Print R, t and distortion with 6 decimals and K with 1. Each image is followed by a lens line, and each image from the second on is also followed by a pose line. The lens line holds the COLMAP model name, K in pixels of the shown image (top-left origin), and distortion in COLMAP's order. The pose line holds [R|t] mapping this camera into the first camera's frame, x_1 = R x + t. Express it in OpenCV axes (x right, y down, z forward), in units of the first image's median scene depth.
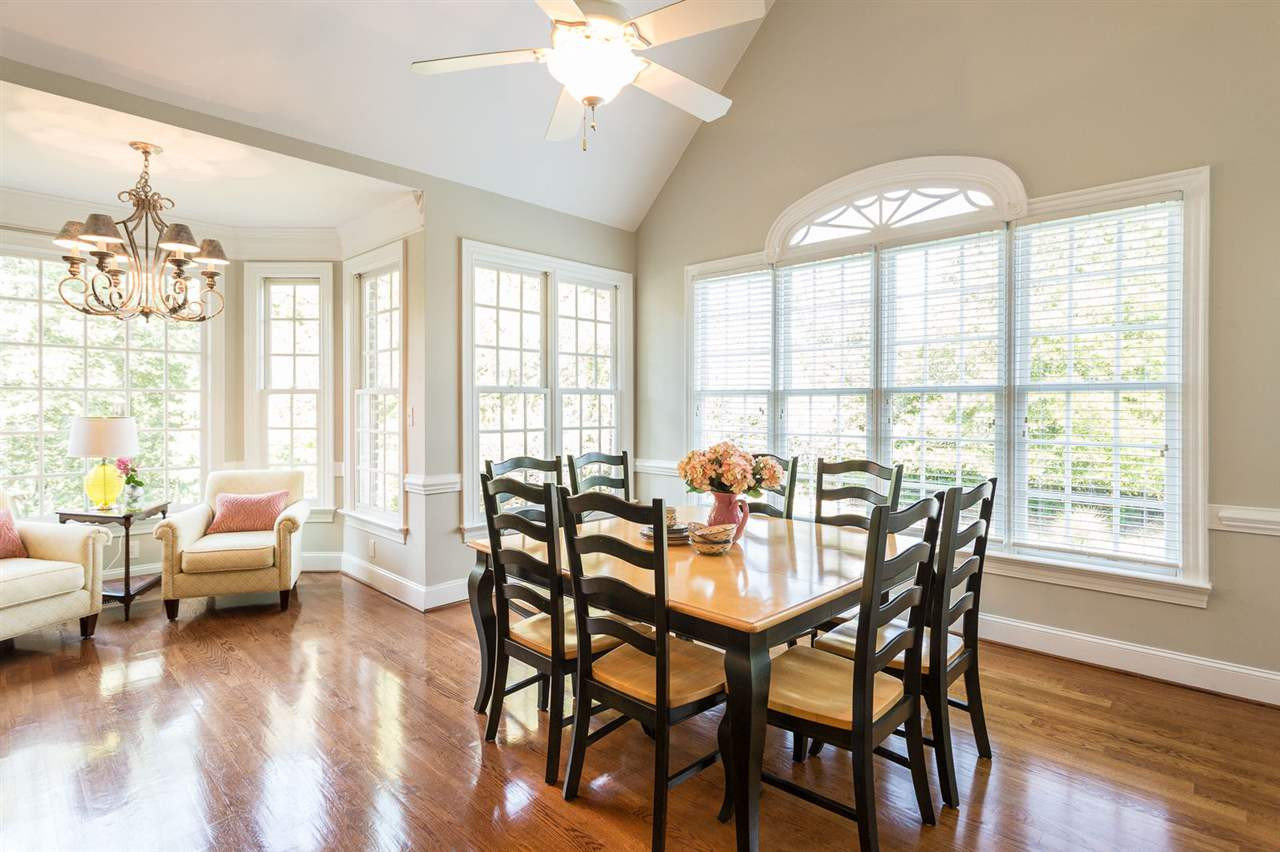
lens RADIAL K [[616.9, 0, 632.6], [0, 616.9, 406.4], [0, 0, 1]] dist [0.001339, -0.000933]
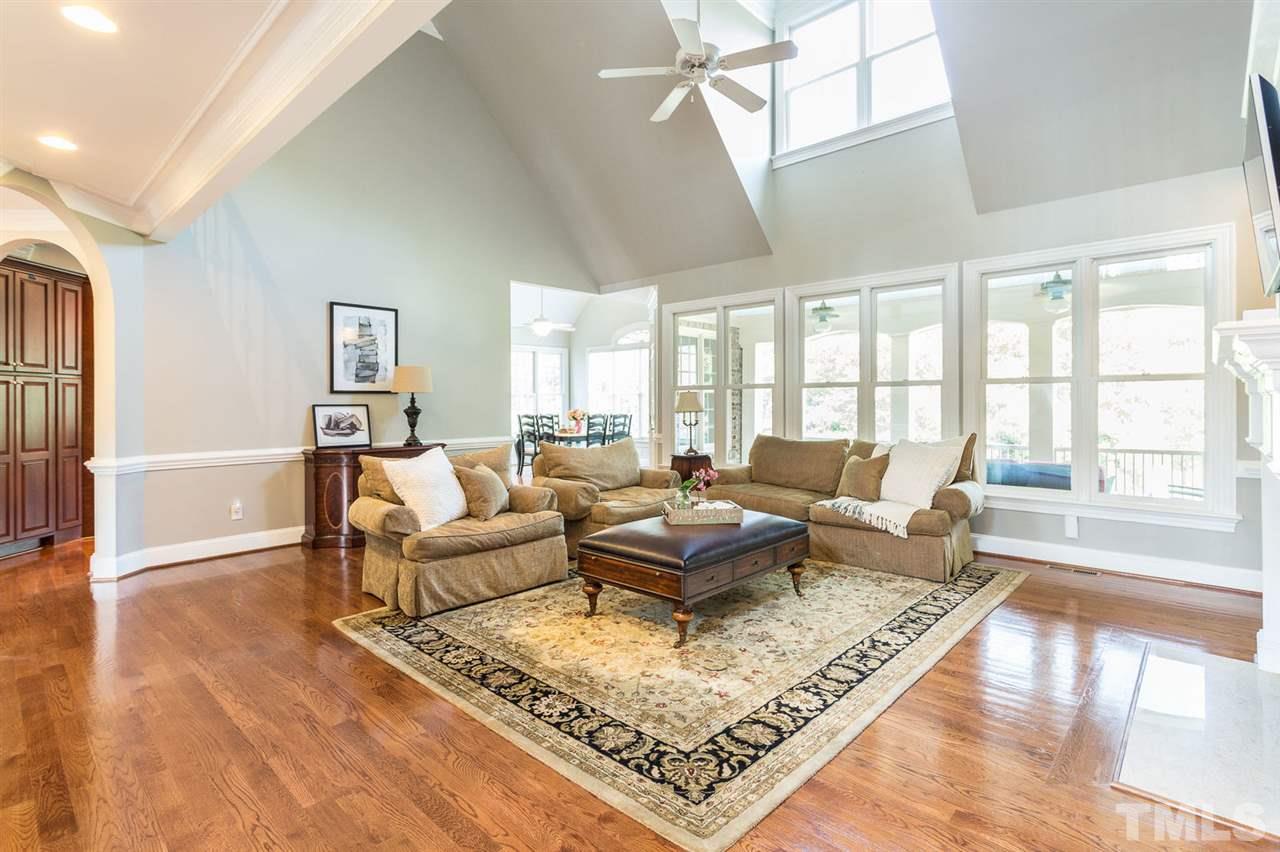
lens RADIAL K [[616.9, 0, 632.6], [0, 616.9, 406.4], [0, 0, 1]] dist [0.001339, -0.000933]
pose [[0.999971, -0.003501, 0.006828, 0.308304], [0.003445, 0.999960, 0.008249, 0.010780], [-0.006857, -0.008225, 0.999943, -1.941891]]
